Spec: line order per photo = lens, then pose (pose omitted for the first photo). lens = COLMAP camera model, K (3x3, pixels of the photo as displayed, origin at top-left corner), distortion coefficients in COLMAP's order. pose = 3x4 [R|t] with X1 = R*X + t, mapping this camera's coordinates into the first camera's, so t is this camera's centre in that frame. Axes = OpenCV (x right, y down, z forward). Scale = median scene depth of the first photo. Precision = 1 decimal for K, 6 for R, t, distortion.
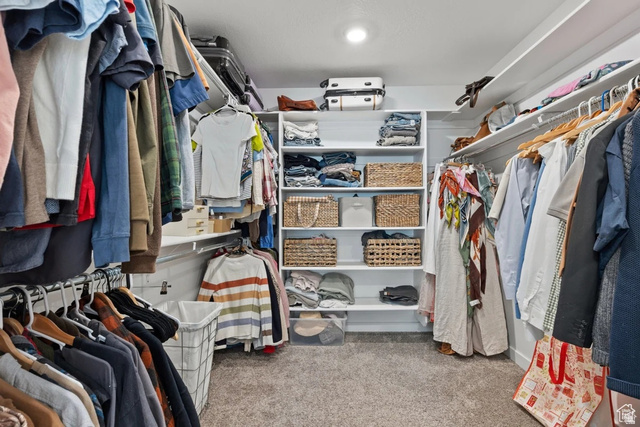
lens RADIAL K [[294.1, 0, 317.8], [0, 294.1, 211.2], [0, 0, 1]] dist [0.002733, 0.000355]
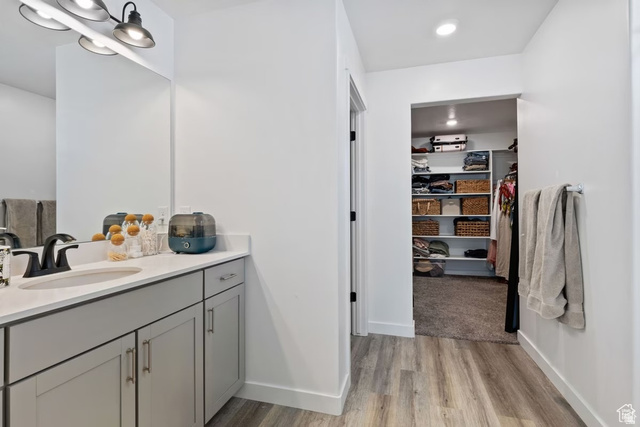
lens RADIAL K [[296.4, 0, 320.6], [0, 296.4, 205.0], [0, 0, 1]] dist [0.000807, 0.000114]
pose [[0.971176, -0.001985, -0.238354, -0.218849], [0.001688, 0.999998, -0.001450, -0.007415], [0.238356, 0.001006, 0.971177, -1.009549]]
